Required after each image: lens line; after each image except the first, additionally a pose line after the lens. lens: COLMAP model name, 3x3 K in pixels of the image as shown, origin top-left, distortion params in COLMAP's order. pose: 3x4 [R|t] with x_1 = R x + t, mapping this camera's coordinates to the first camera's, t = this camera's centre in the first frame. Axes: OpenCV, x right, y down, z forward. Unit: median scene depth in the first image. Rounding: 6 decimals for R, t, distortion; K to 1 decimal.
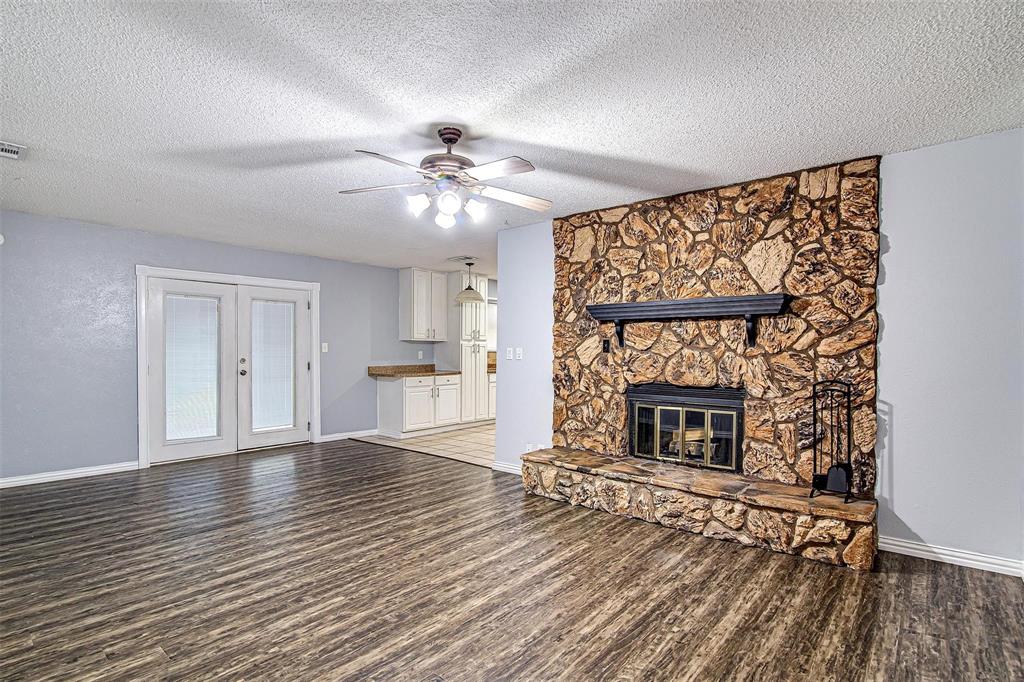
lens RADIAL K [[494.4, 0, 508.5], [0, 494.4, 358.1], [0, 0, 1]] dist [-0.021412, 0.001264]
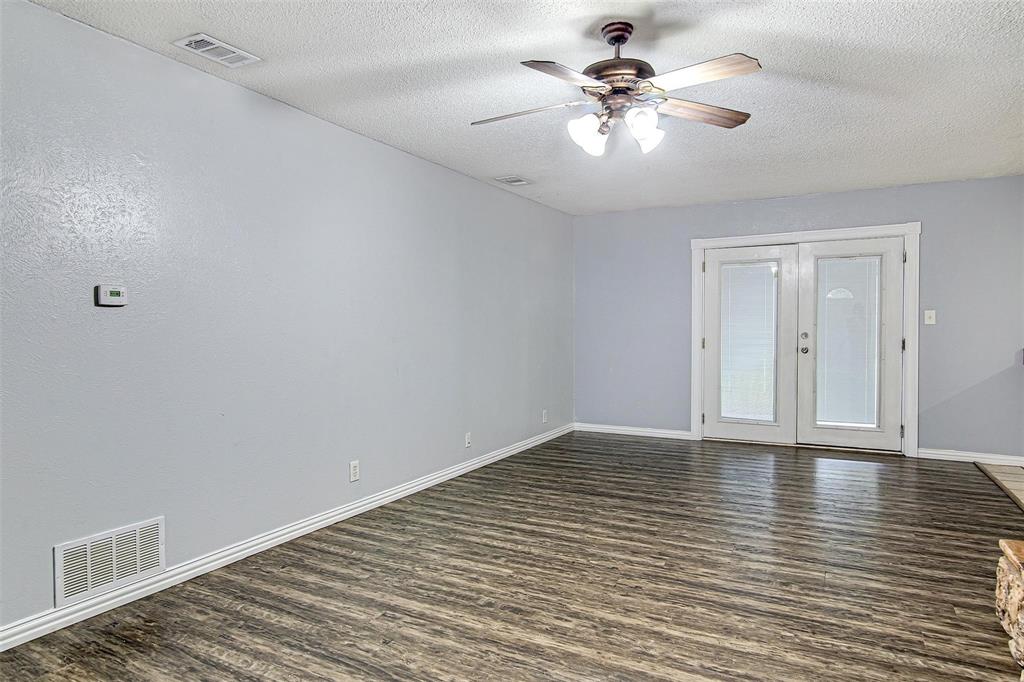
lens RADIAL K [[625.6, 0, 516.7], [0, 625.6, 341.2], [0, 0, 1]] dist [-0.003507, -0.004684]
pose [[0.220934, 0.021332, -0.975055, 0.594614], [-0.008653, 0.999764, 0.019912, -0.002288], [0.975250, 0.004038, 0.221067, 0.489488]]
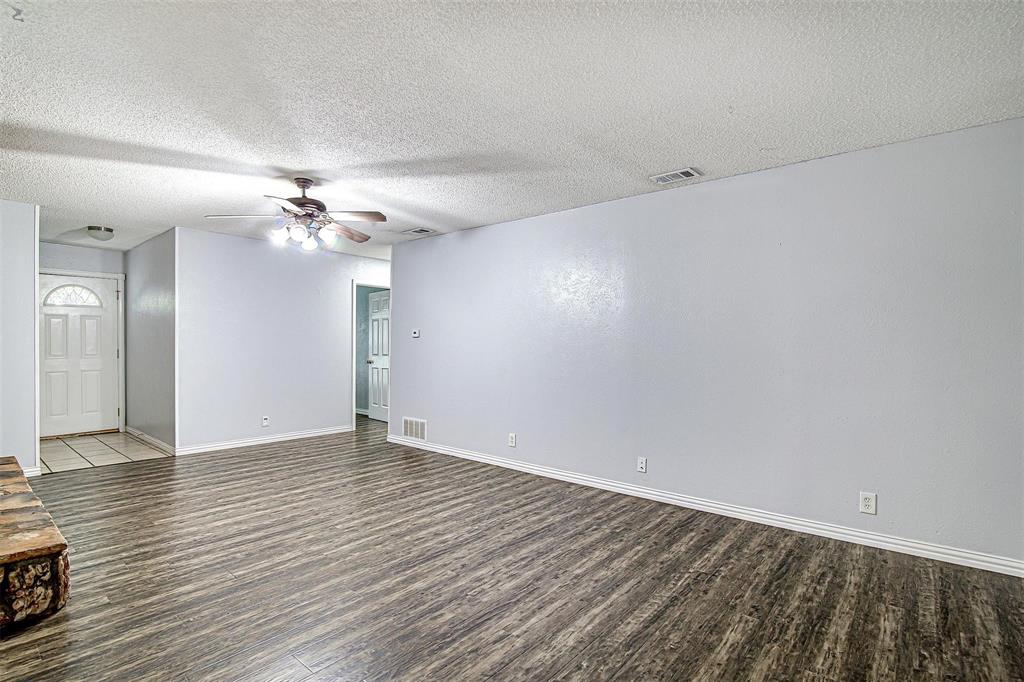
lens RADIAL K [[494.4, 0, 507.2], [0, 494.4, 339.8], [0, 0, 1]] dist [-0.021412, 0.001264]
pose [[-0.999948, -0.009809, -0.002821, -0.513774], [-0.009818, 0.999946, 0.003291, -0.024659], [0.002788, 0.003319, -0.999991, 1.787538]]
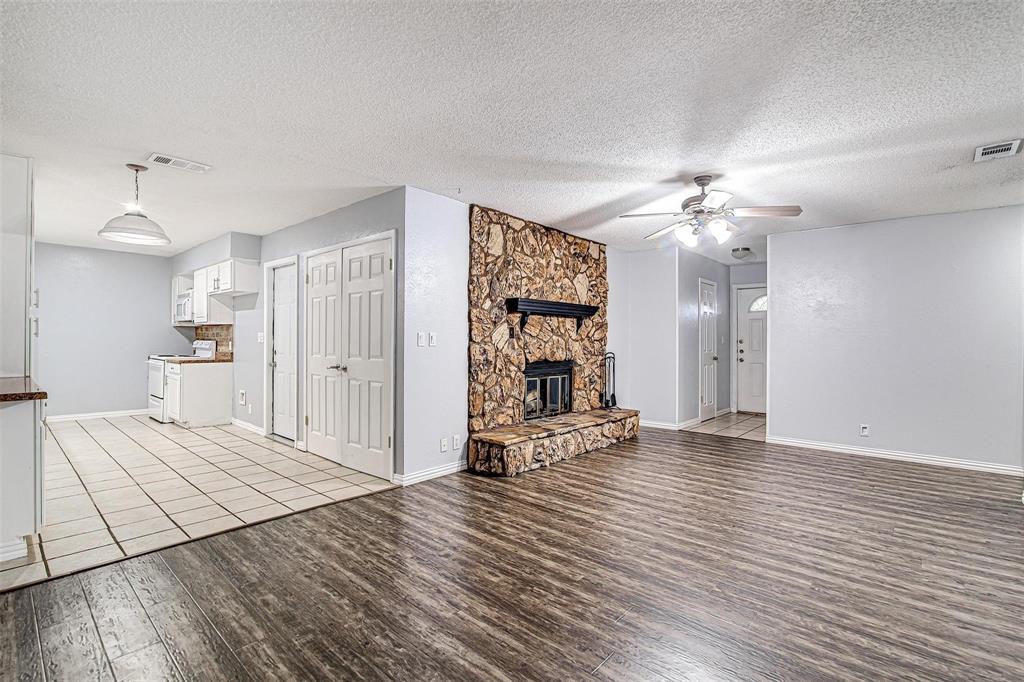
lens RADIAL K [[473.4, 0, 510.7], [0, 473.4, 341.3], [0, 0, 1]] dist [-0.024138, 0.002400]
pose [[0.024743, -0.009560, 0.999648, -1.093909], [0.004757, 0.999944, 0.009445, -0.016960], [-0.999683, 0.004521, 0.024787, 1.143234]]
